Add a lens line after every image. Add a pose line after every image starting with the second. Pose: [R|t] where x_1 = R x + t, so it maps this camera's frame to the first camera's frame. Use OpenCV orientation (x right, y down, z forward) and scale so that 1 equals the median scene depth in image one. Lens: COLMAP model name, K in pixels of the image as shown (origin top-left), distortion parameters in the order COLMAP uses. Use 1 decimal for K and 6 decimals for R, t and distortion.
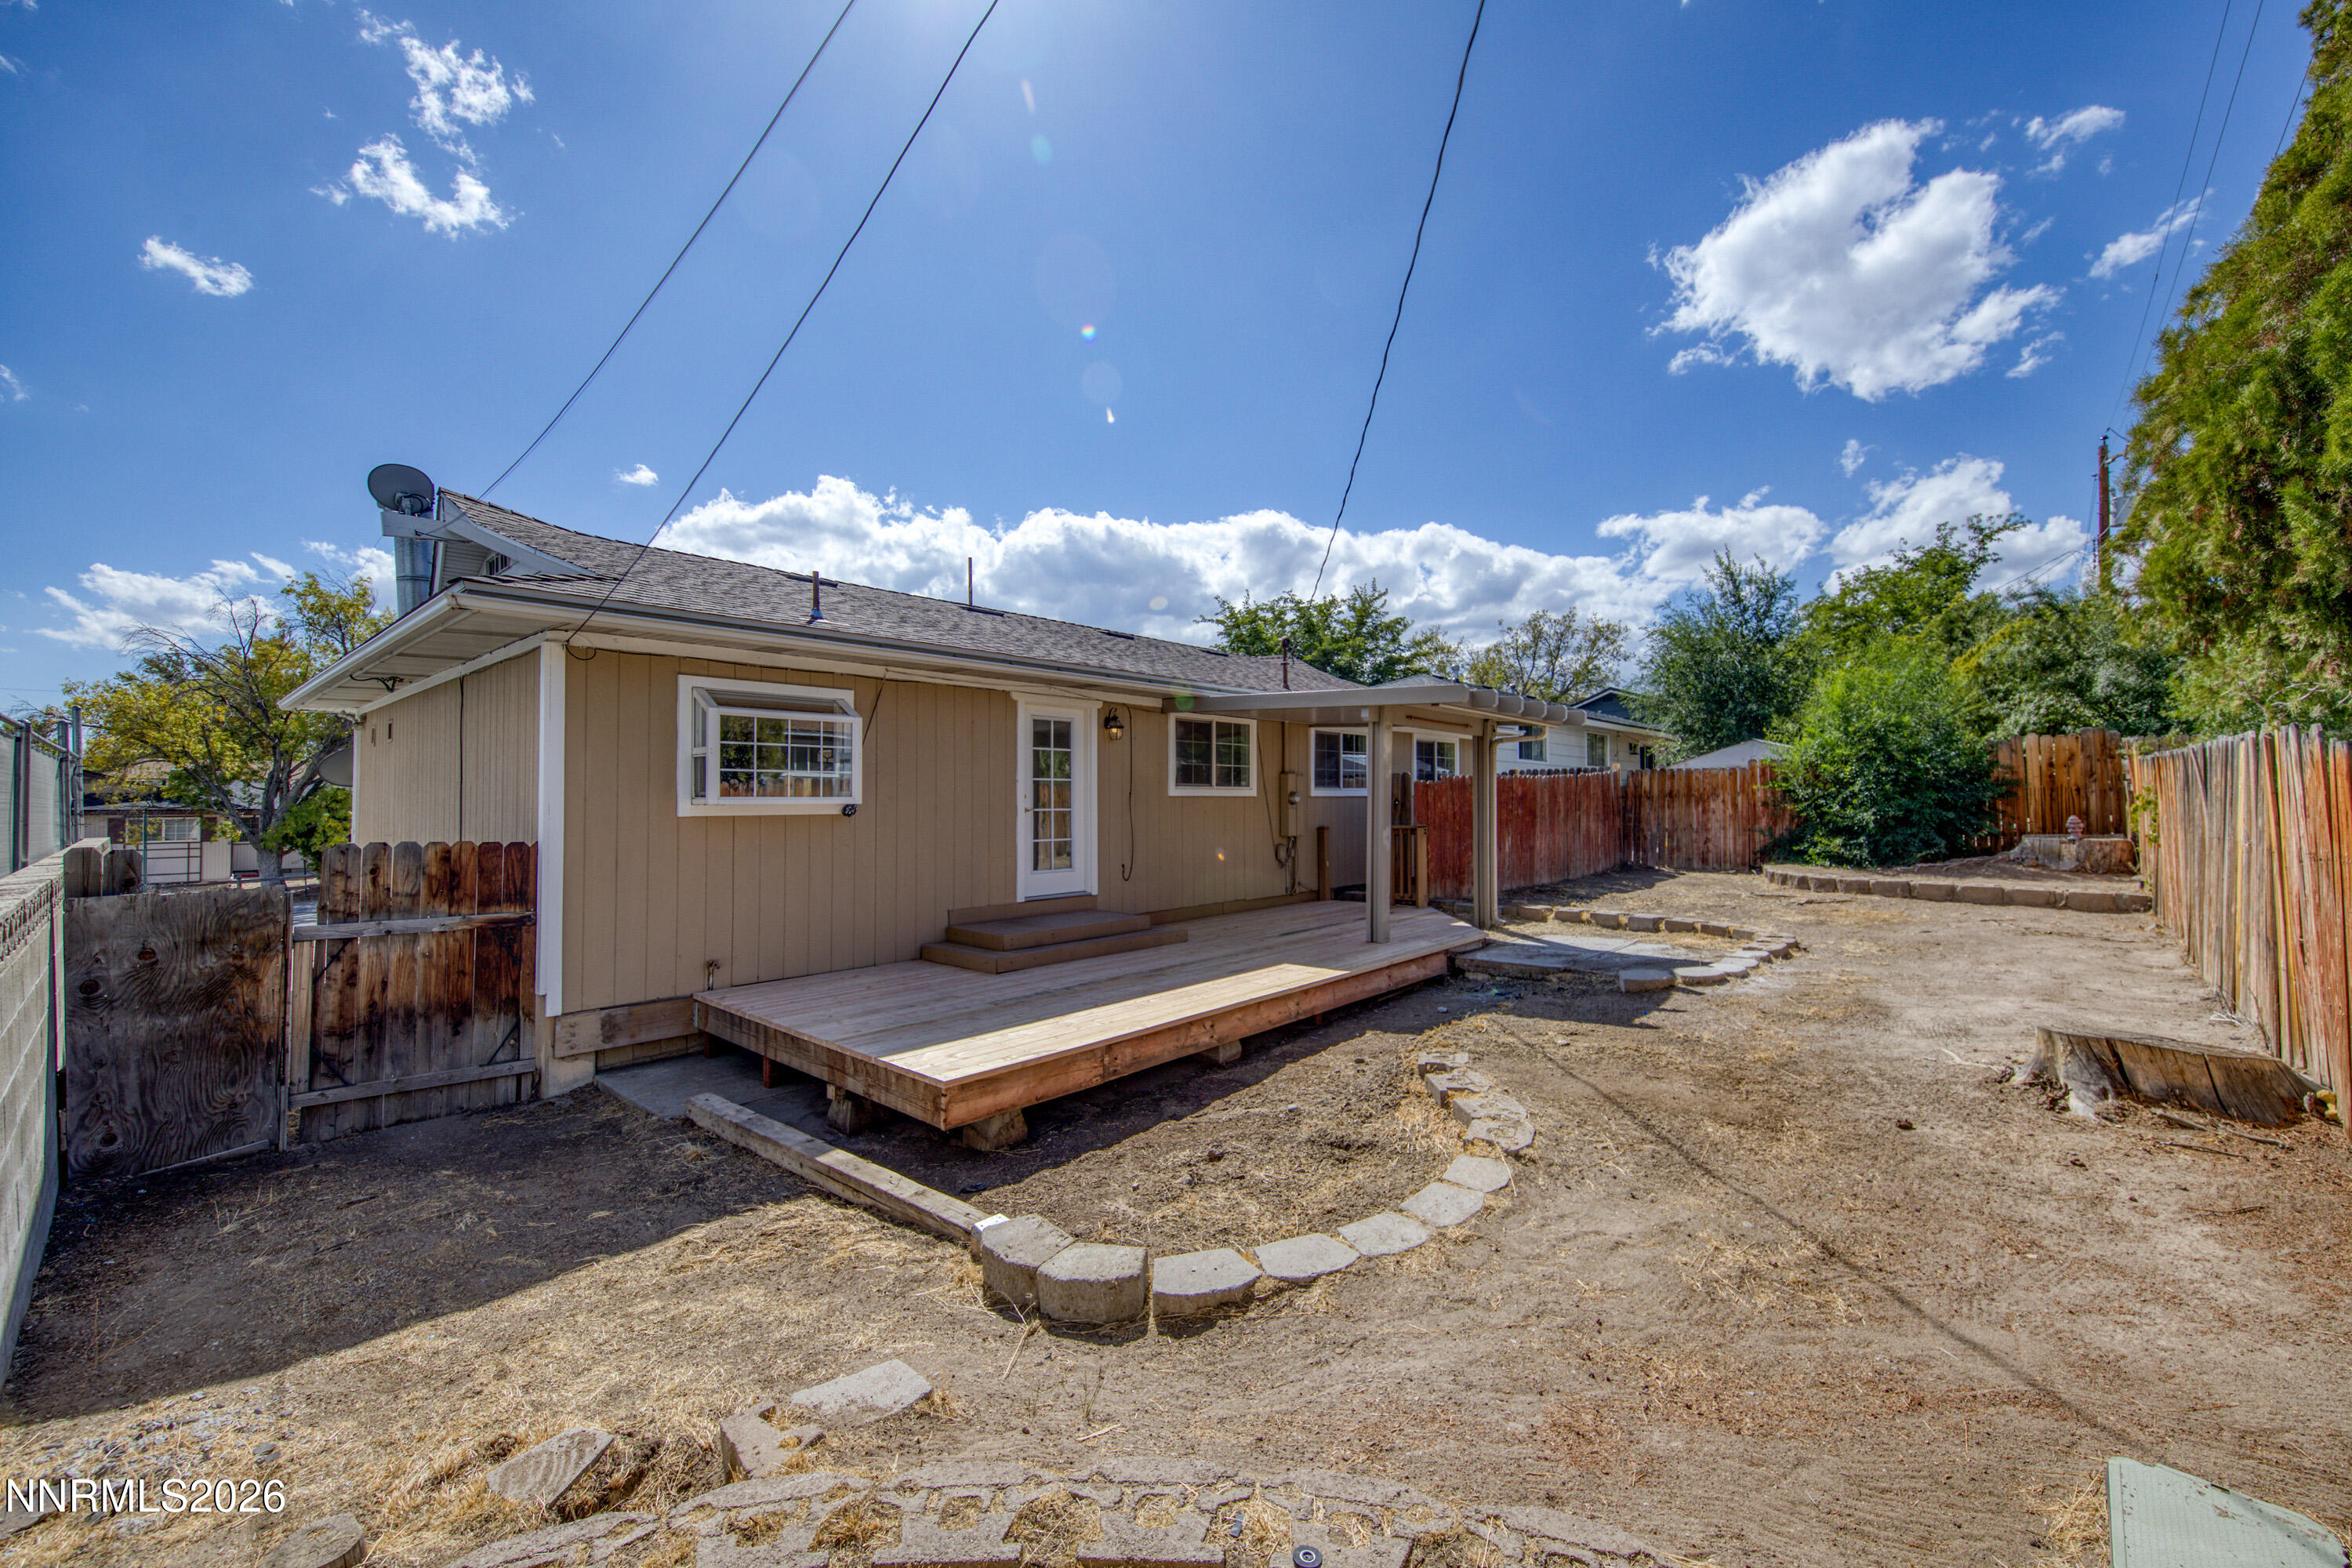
lens RADIAL K [[930.3, 0, 1210.9], [0, 930.3, 788.1], [0, 0, 1]] dist [-0.000051, -0.000170]
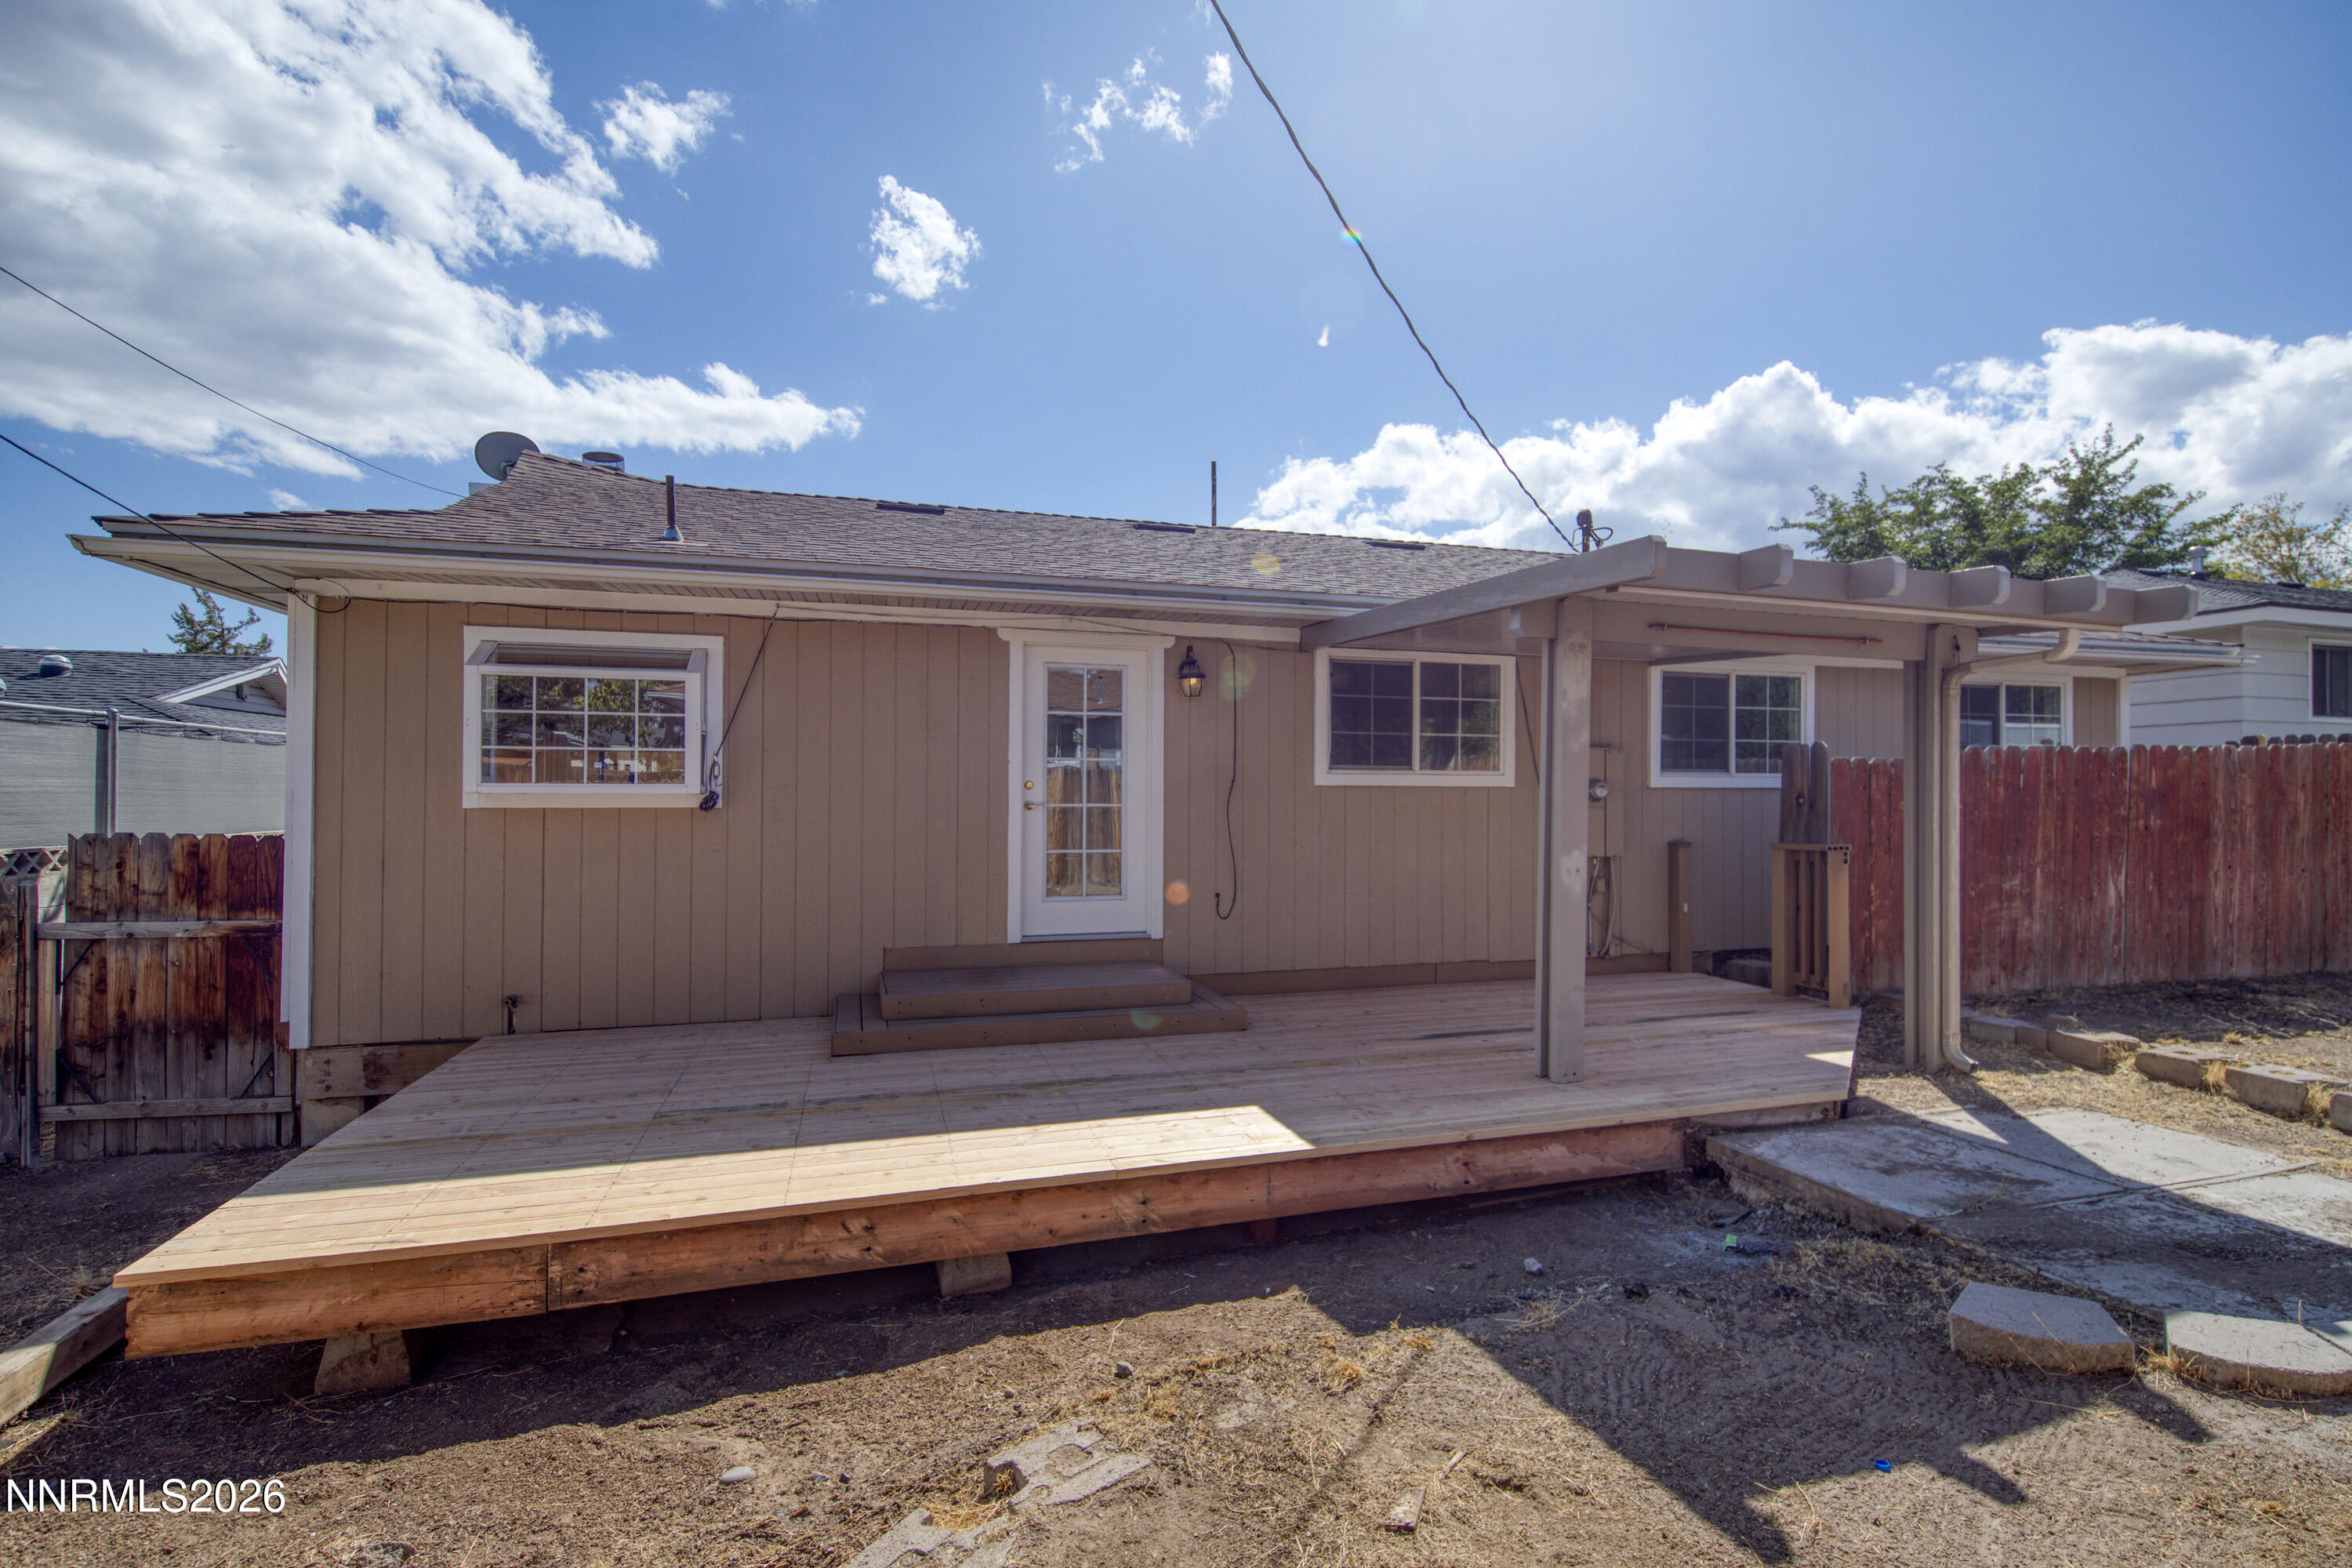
lens RADIAL K [[1126.5, 0, 1176.0], [0, 1126.5, 784.0], [0, 0, 1]] dist [0.020626, -0.013423]
pose [[0.851075, 0.004282, -0.525026, 0.436177], [0.000003, 0.999967, 0.008160, 0.002734], [0.525044, -0.006946, 0.851047, 0.507523]]
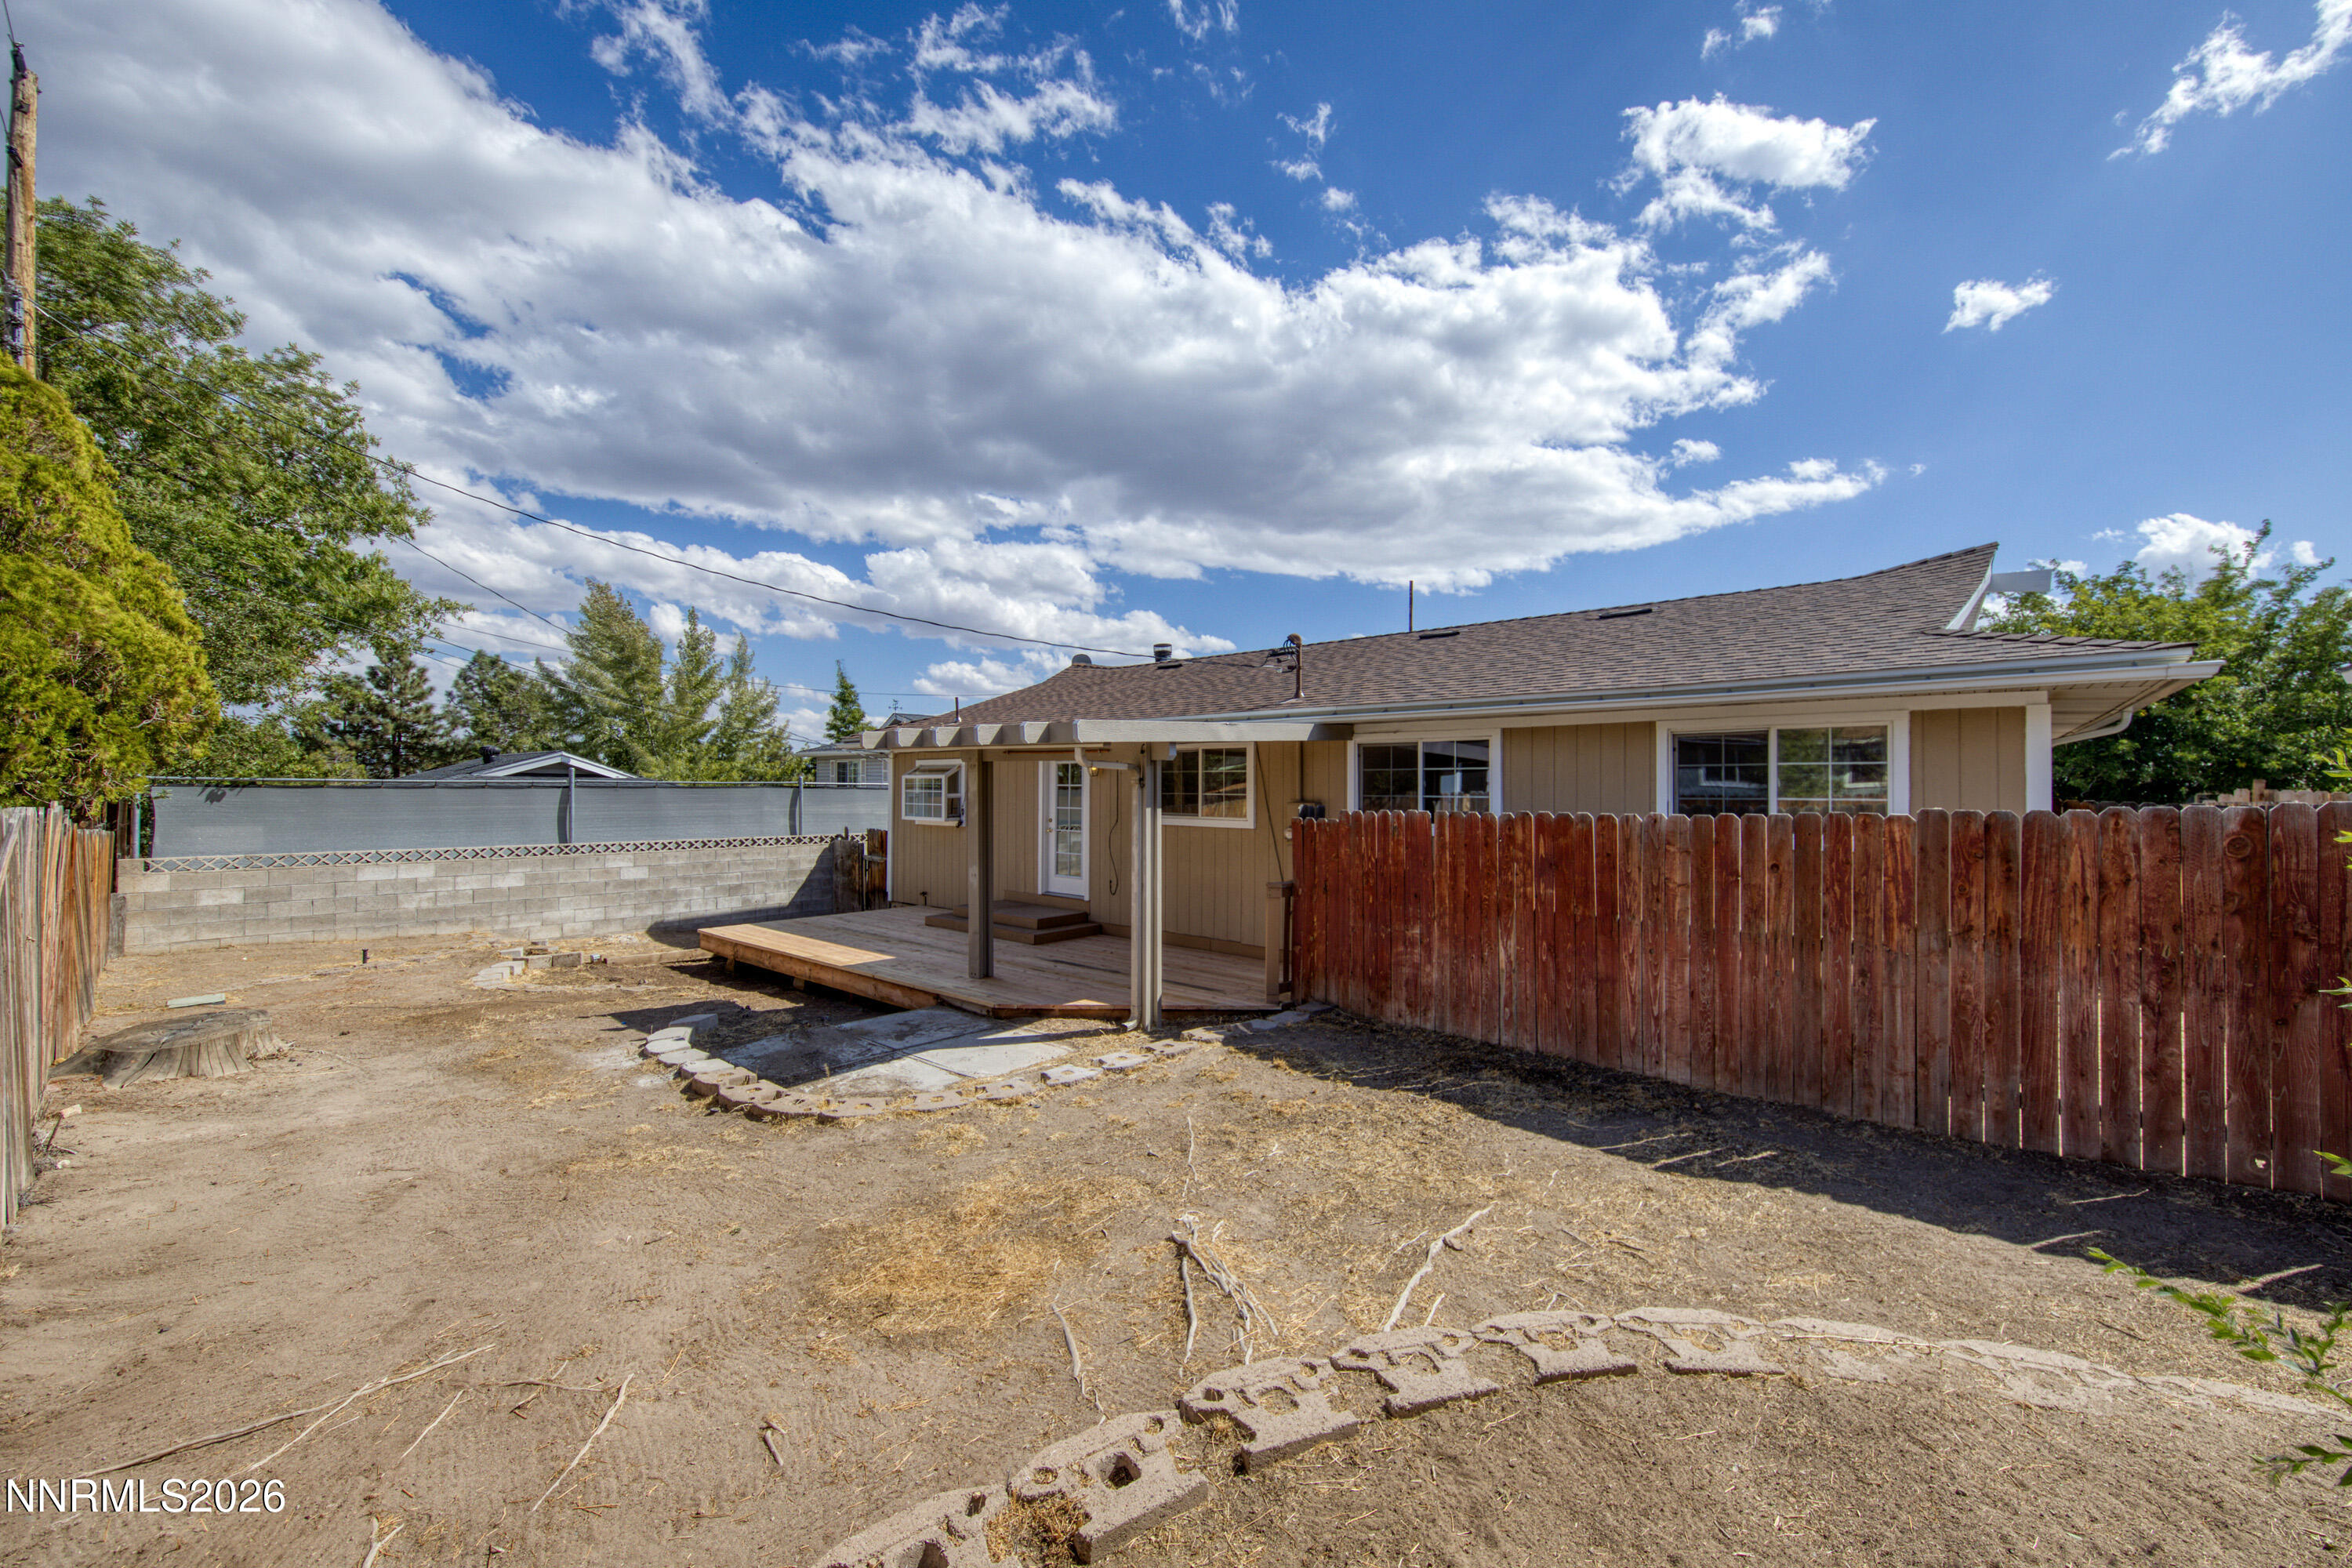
lens RADIAL K [[878.5, 0, 1245.6], [0, 878.5, 795.9], [0, 0, 1]] dist [0.000159, 0.000102]
pose [[0.058576, 0.000989, -0.998282, 1.566709], [-0.012774, 0.999918, 0.000241, -0.040632], [0.998201, 0.012738, 0.058584, 1.701594]]
